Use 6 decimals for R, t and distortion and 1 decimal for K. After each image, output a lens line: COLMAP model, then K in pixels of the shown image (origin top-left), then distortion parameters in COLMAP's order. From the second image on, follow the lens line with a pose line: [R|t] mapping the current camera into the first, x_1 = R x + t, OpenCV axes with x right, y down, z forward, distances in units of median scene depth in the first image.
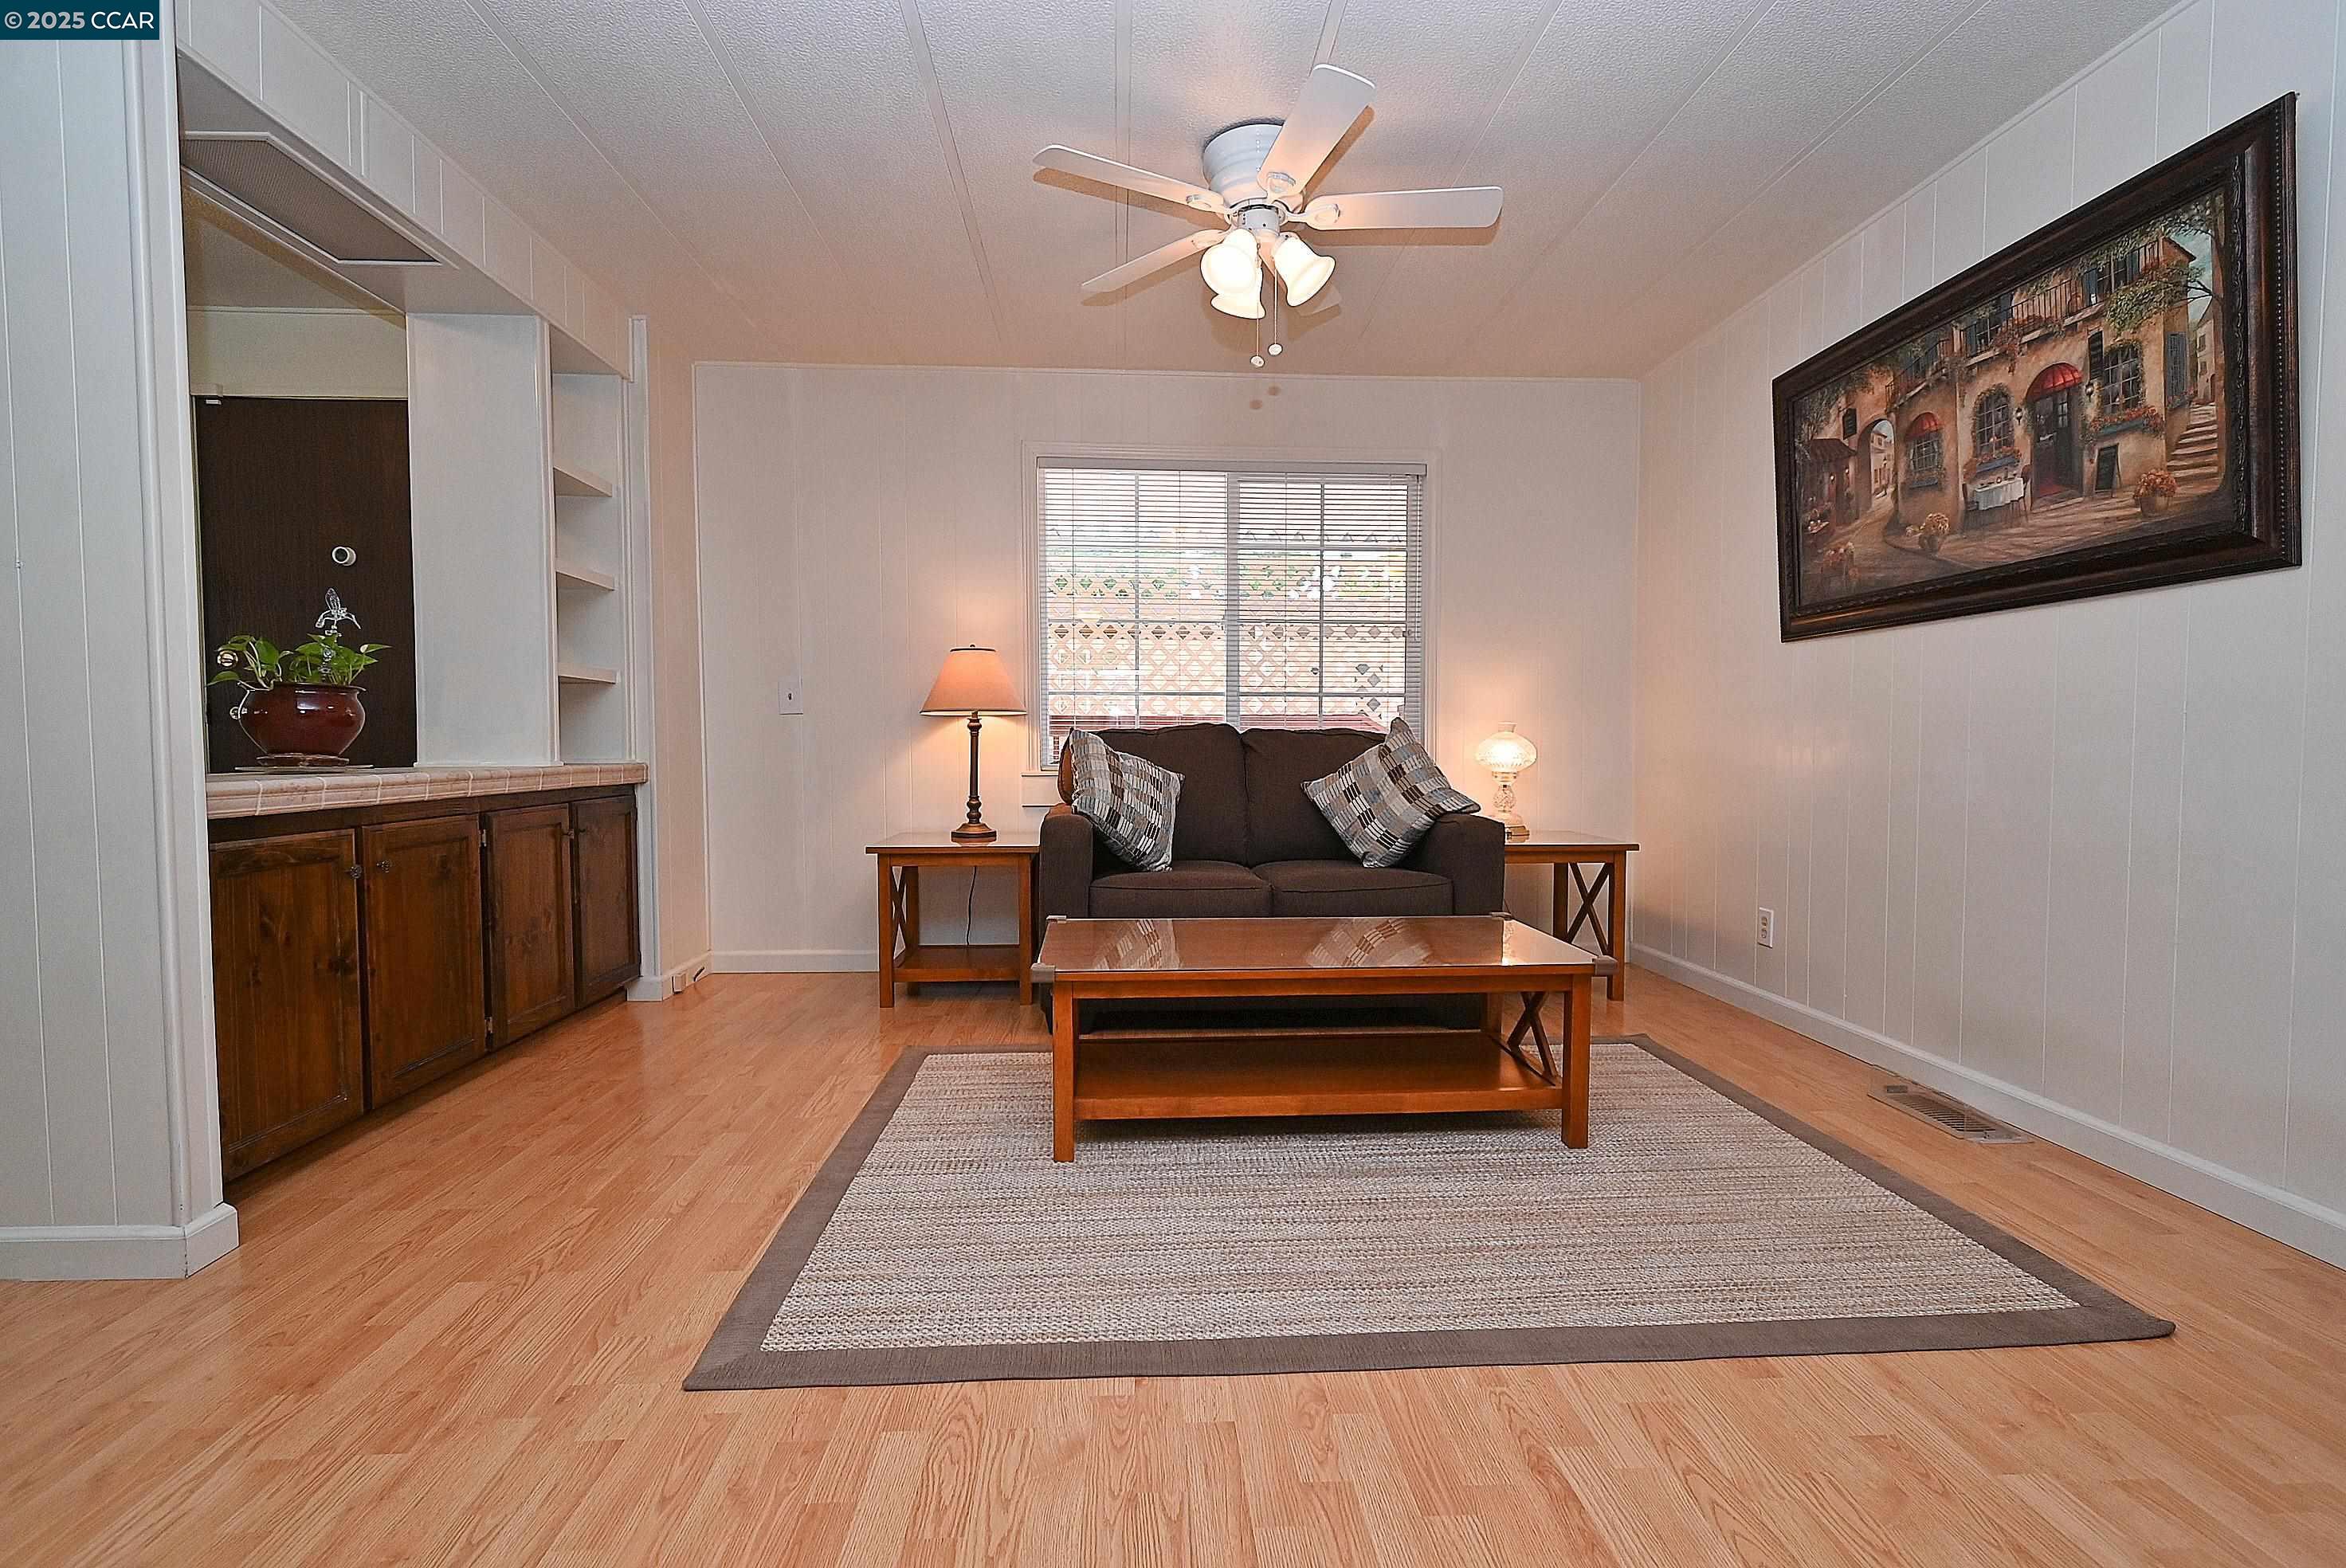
lens RADIAL K [[1059.1, 0, 1173.4], [0, 1059.1, 784.6], [0, 0, 1]] dist [0.010159, -0.003324]
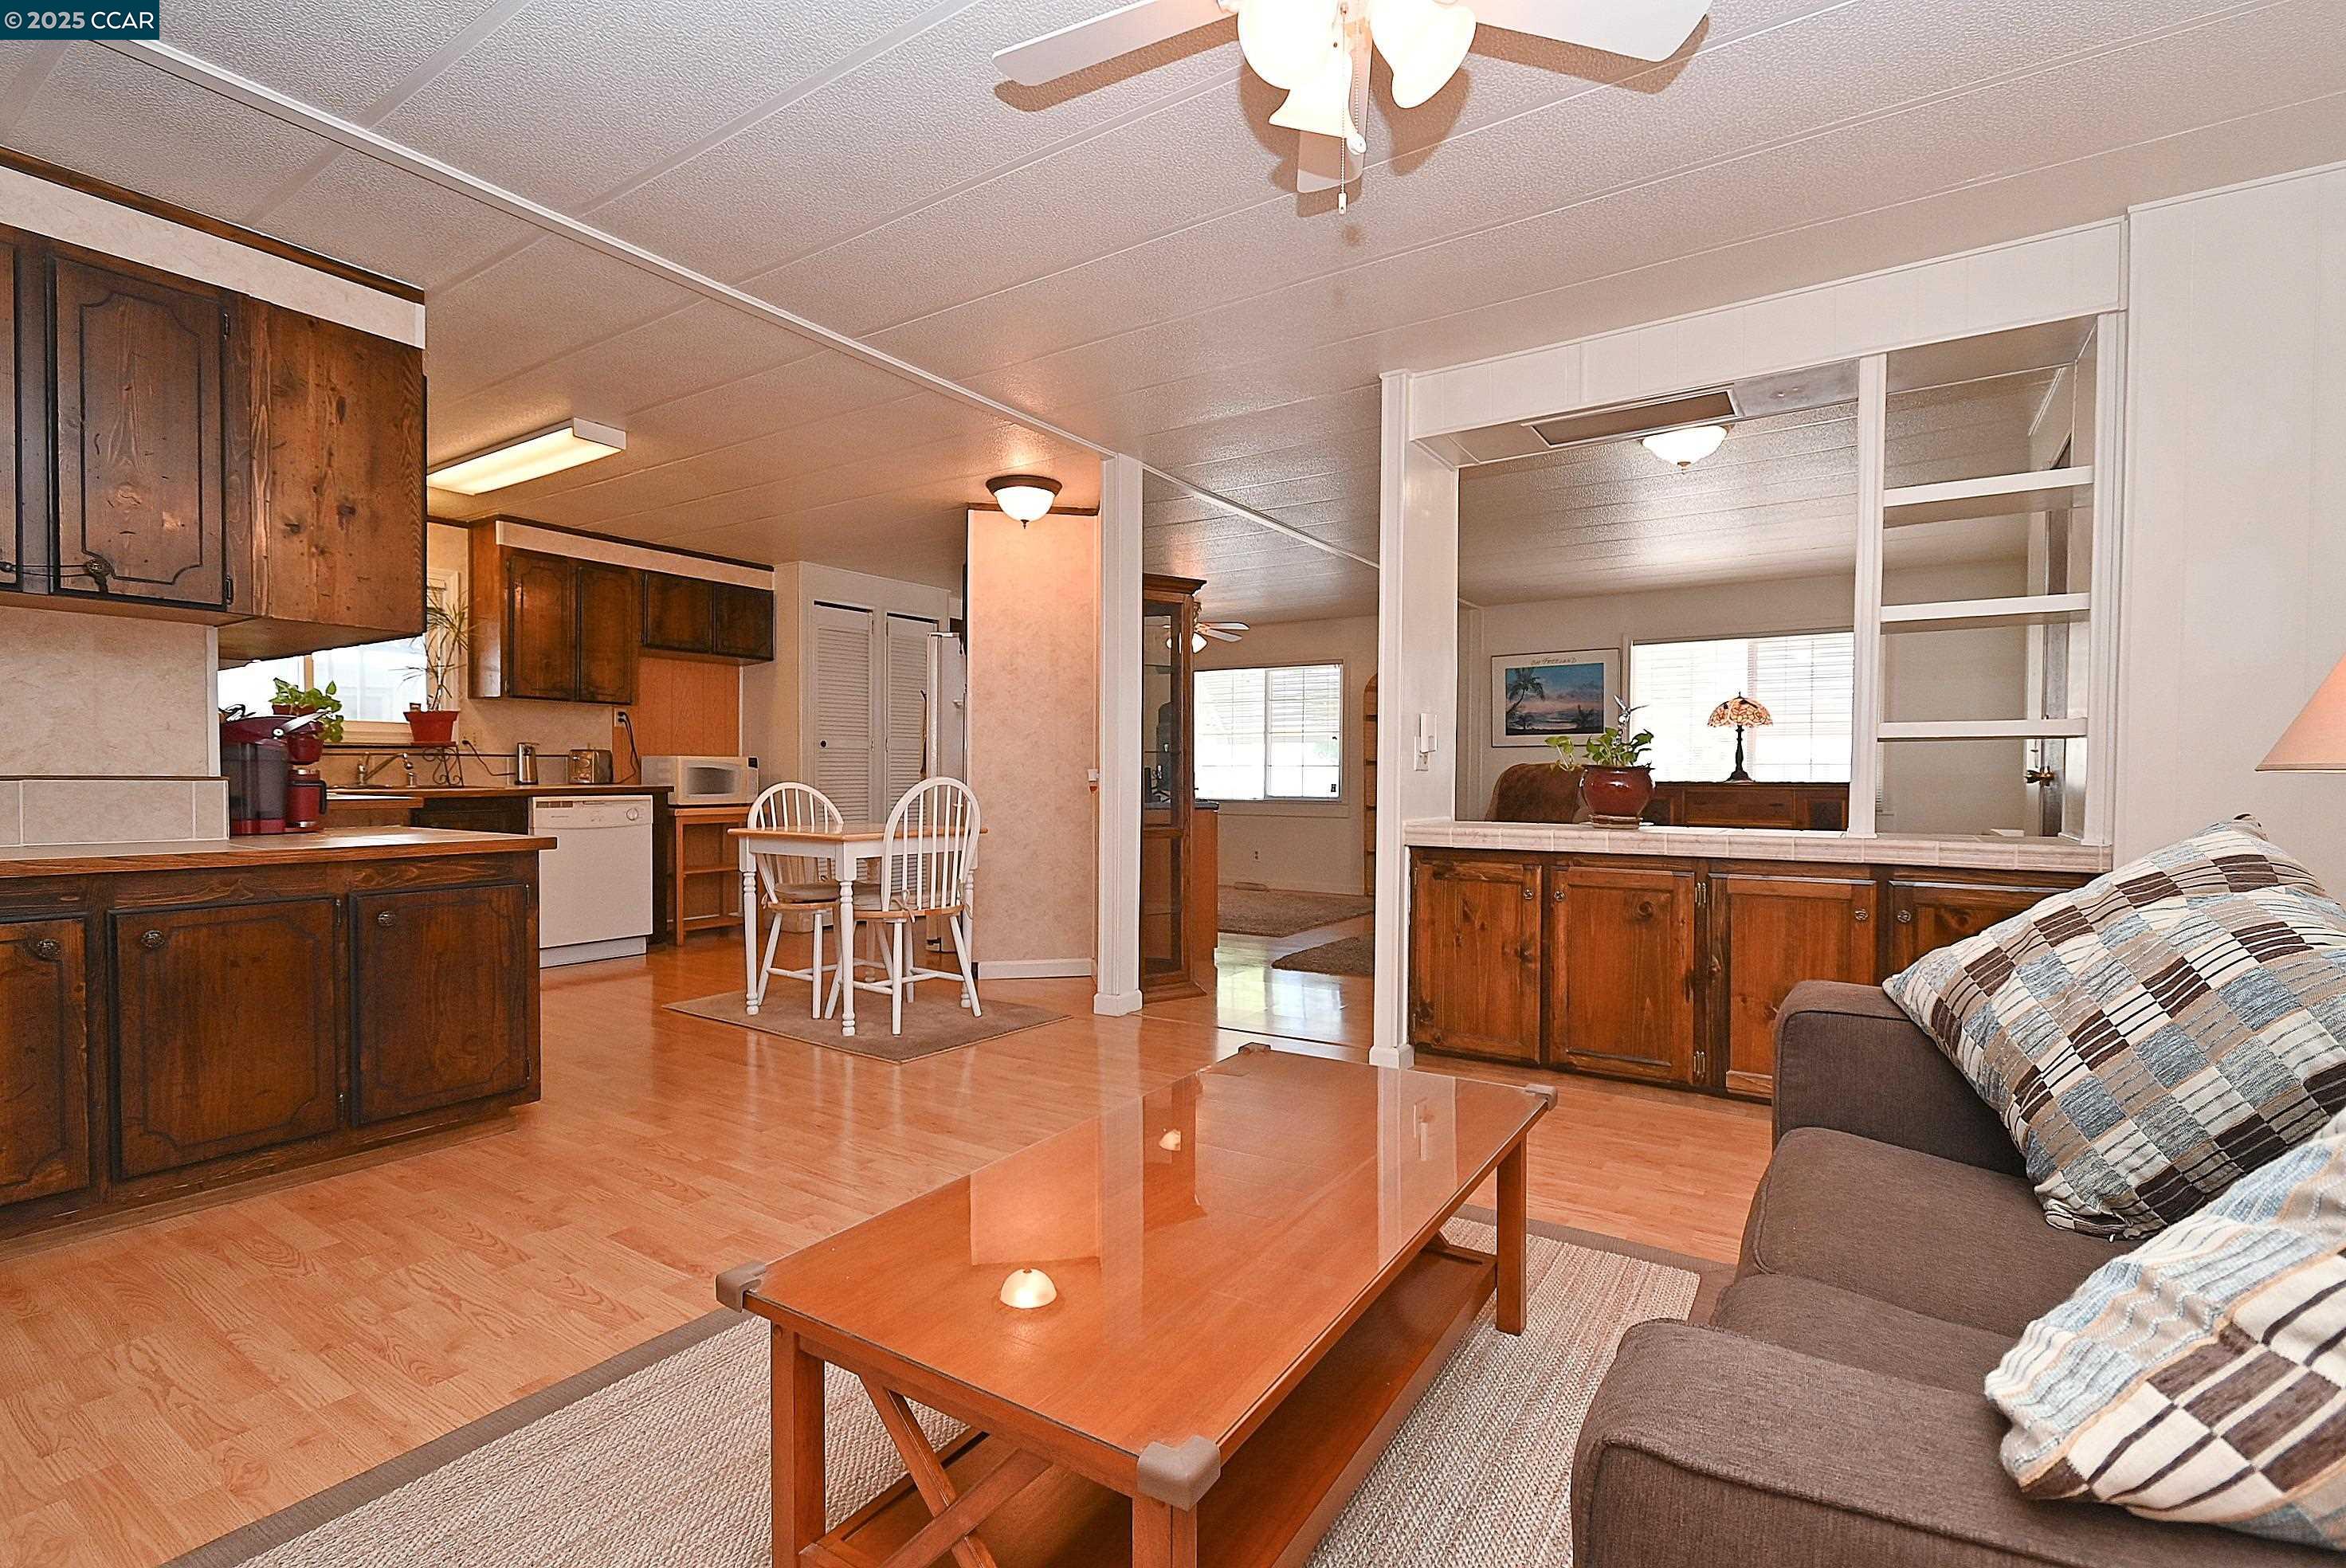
lens RADIAL K [[1059.1, 0, 1185.0], [0, 1059.1, 793.2], [0, 0, 1]] dist [0.010159, -0.003324]
pose [[-0.595134, 0.013581, -0.803512, 0.493825], [-0.033650, 0.998559, 0.041801, -0.073692], [0.802922, 0.051916, -0.593820, 1.061270]]
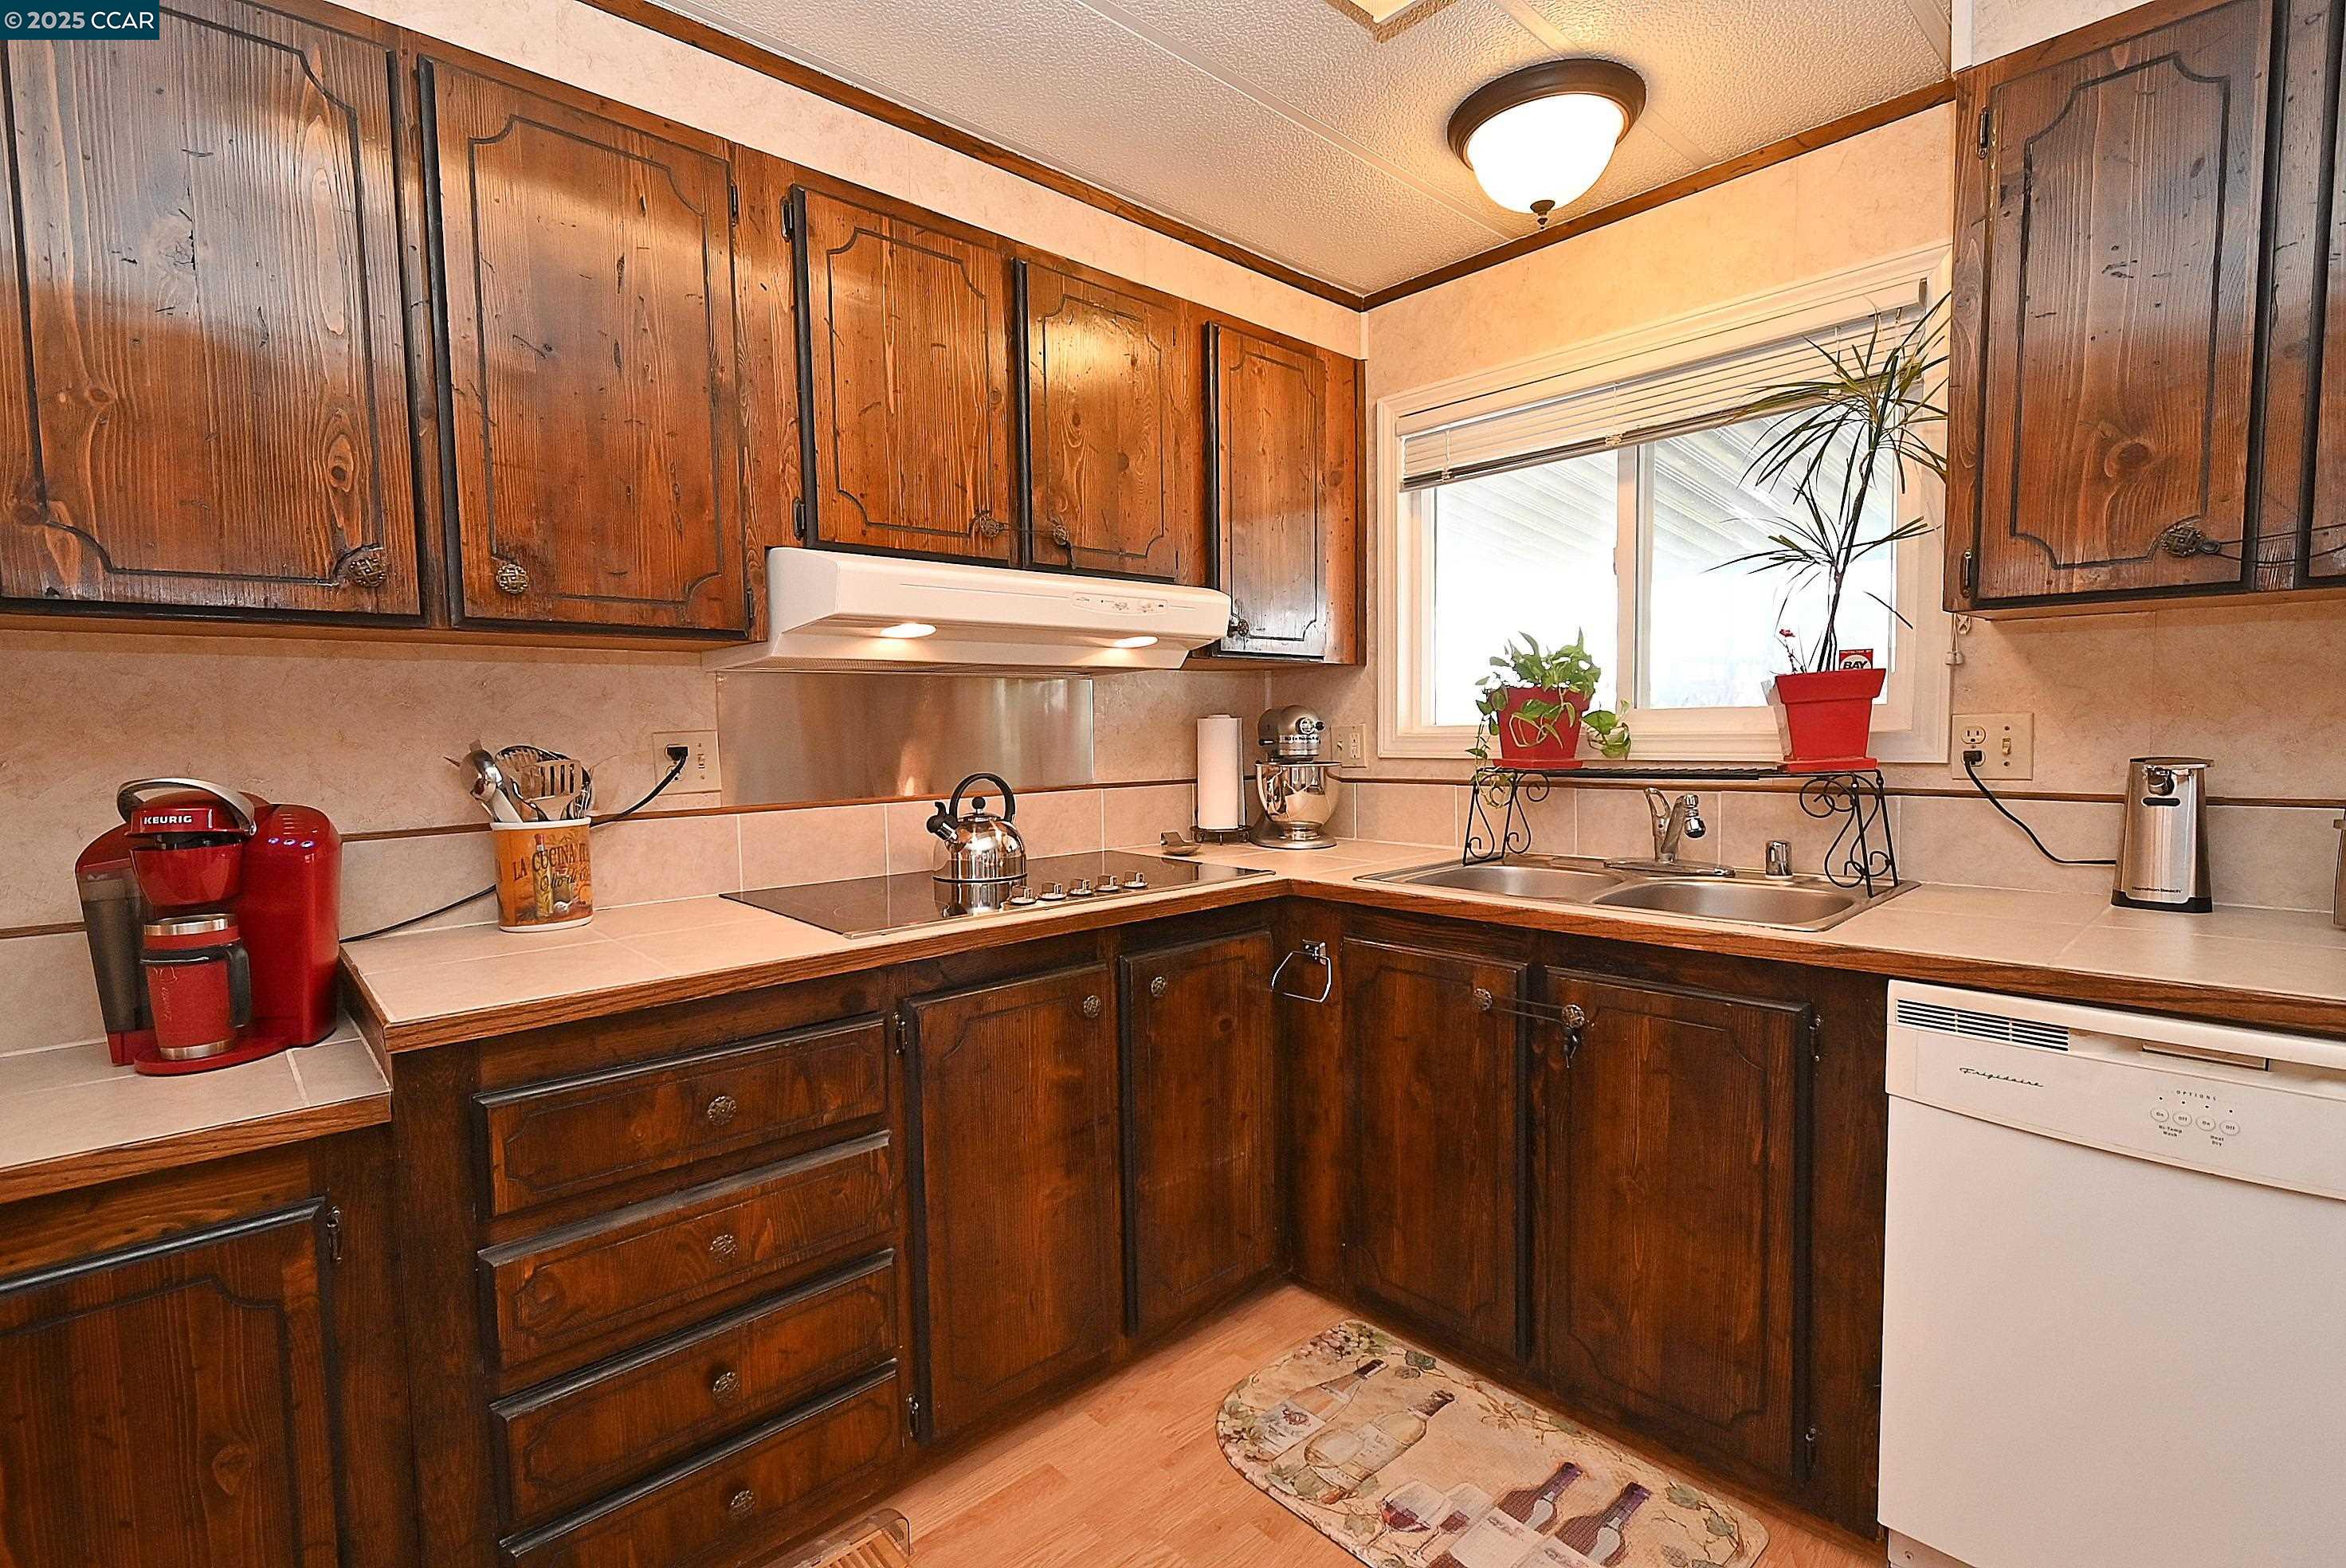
lens RADIAL K [[1059.1, 0, 1186.4], [0, 1059.1, 795.1], [0, 0, 1]] dist [0.010159, -0.003324]
pose [[-0.637696, -0.043332, 0.769069, -0.385961], [0.046100, 0.994480, 0.094258, -0.097177], [-0.768908, 0.095562, -0.632178, -0.245041]]
